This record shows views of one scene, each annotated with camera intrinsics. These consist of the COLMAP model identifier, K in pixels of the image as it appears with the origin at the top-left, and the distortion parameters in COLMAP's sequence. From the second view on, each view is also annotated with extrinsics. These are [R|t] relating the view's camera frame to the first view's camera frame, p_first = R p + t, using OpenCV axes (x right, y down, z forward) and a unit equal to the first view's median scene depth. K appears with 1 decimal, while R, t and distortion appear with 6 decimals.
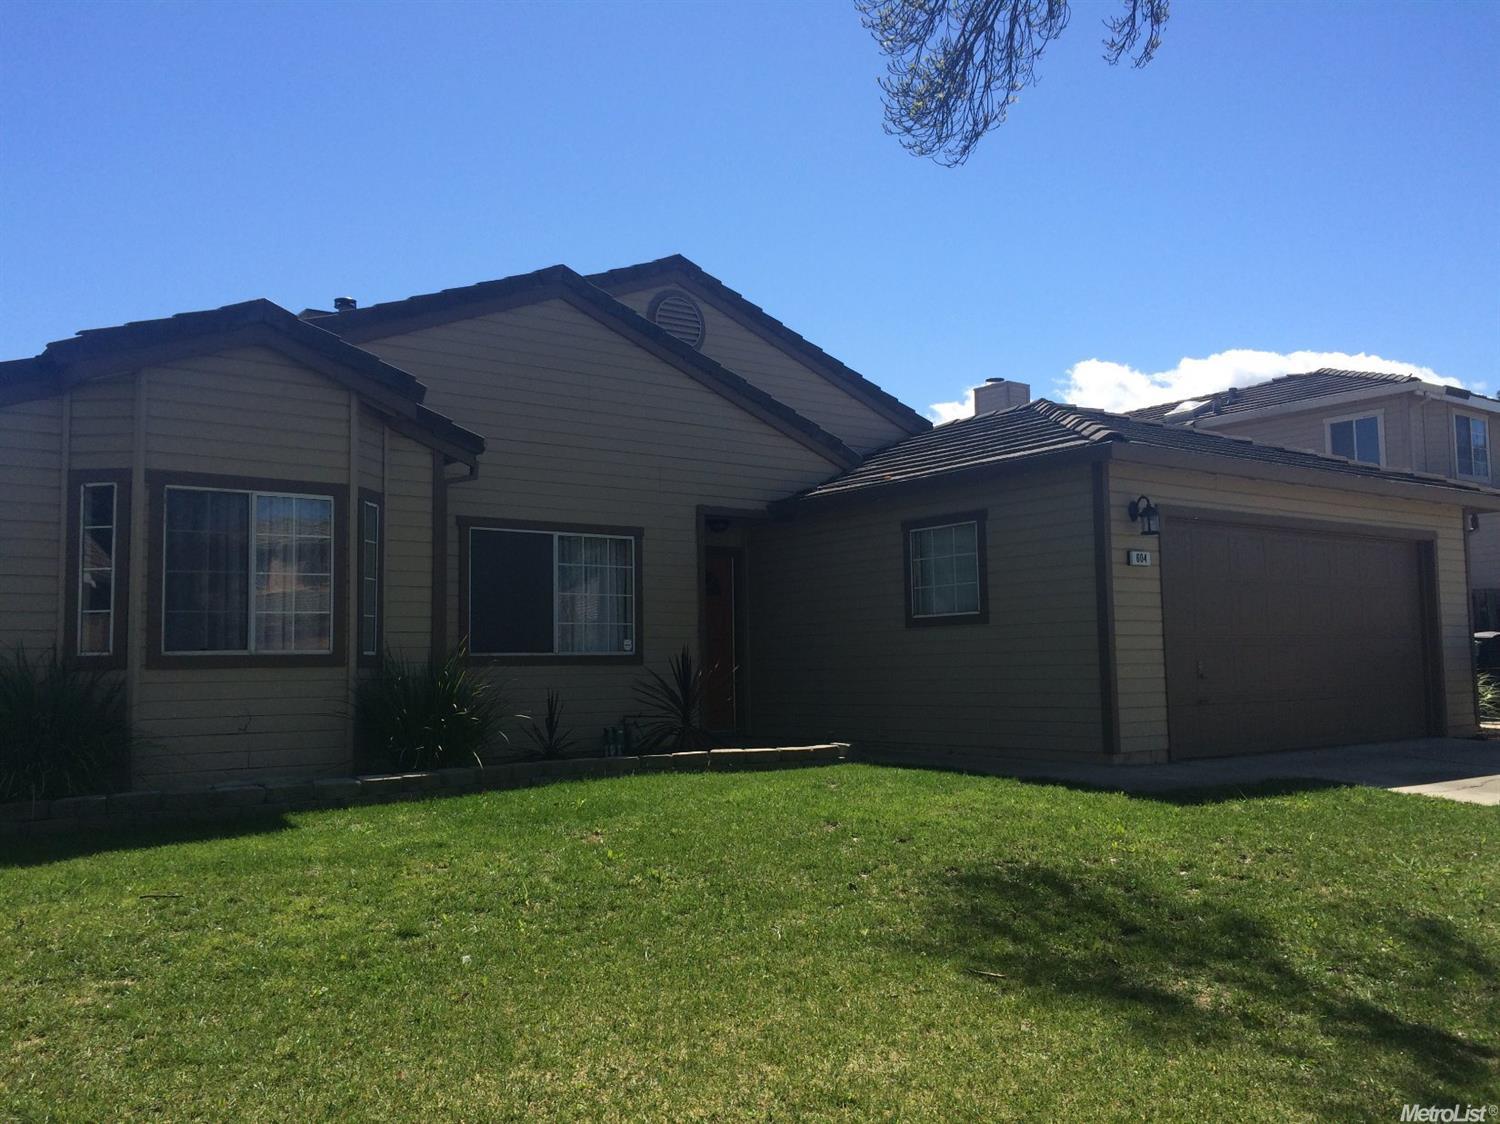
lens RADIAL K [[1279.7, 0, 724.5], [0, 1279.7, 564.4], [0, 0, 1]] dist [0.084953, -0.105865]
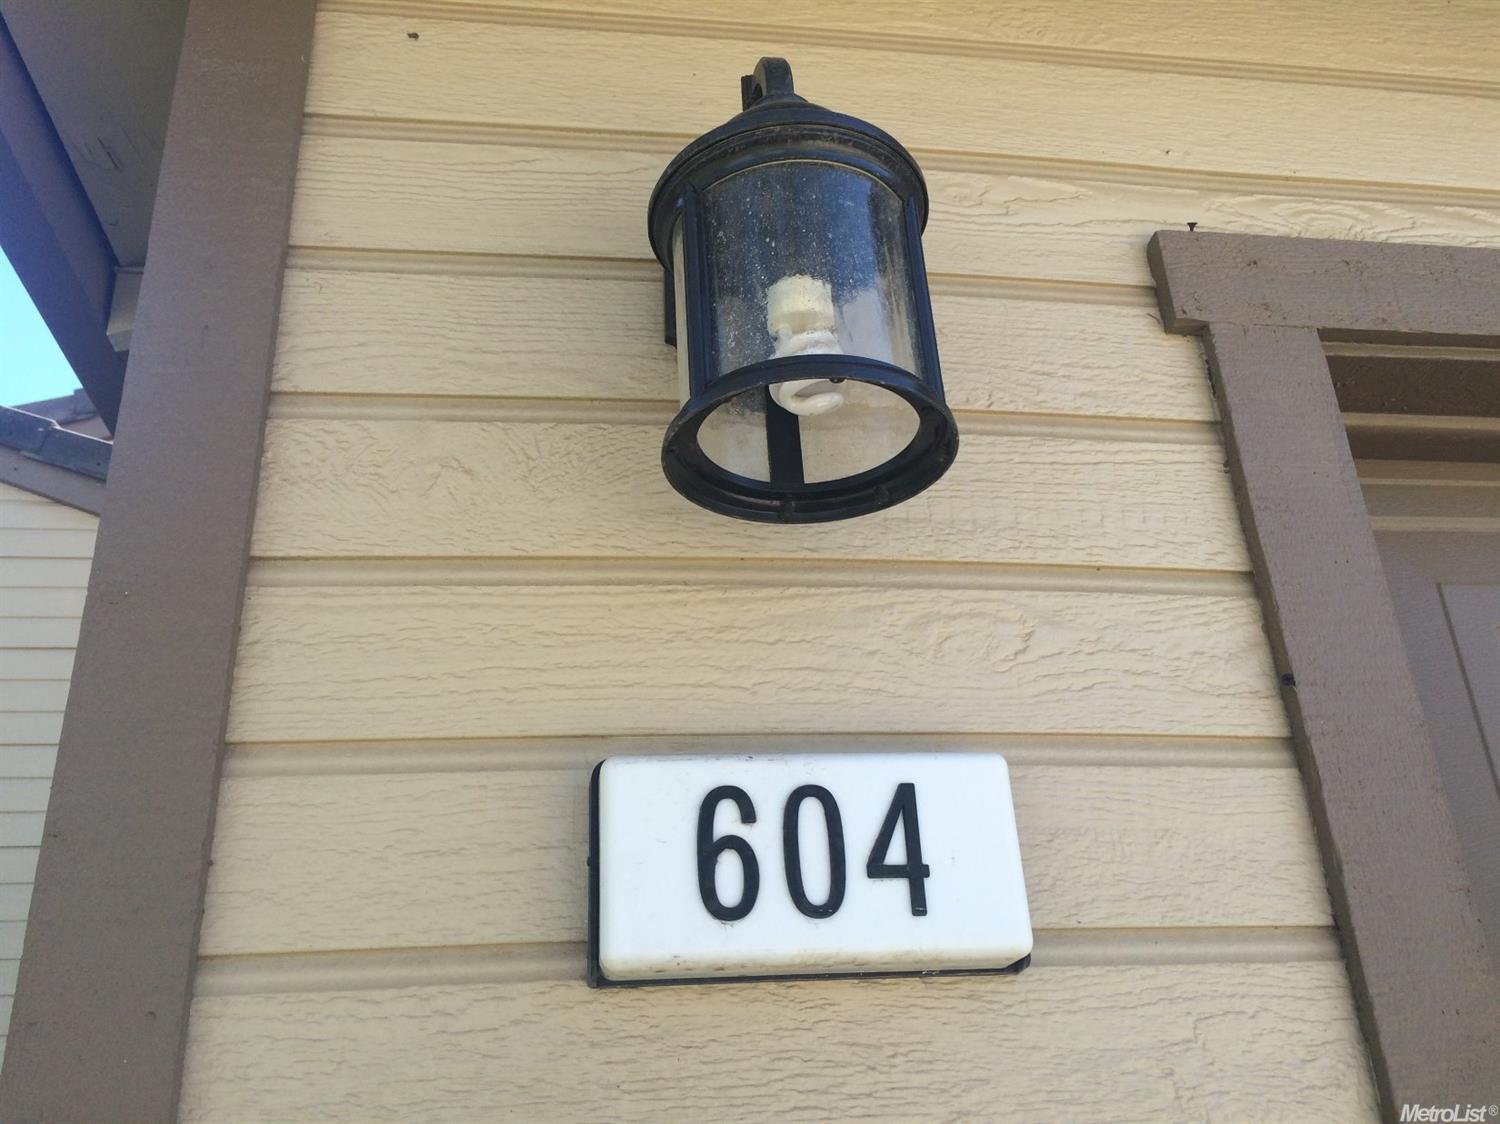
lens RADIAL K [[1279.7, 0, 724.5], [0, 1279.7, 564.4], [0, 0, 1]] dist [0.084953, -0.105865]
pose [[0.897648, -0.204125, -0.390591, 0.349676], [0.068361, 0.940034, -0.334161, 0.003255], [0.435380, 0.273258, 0.857773, 0.941826]]
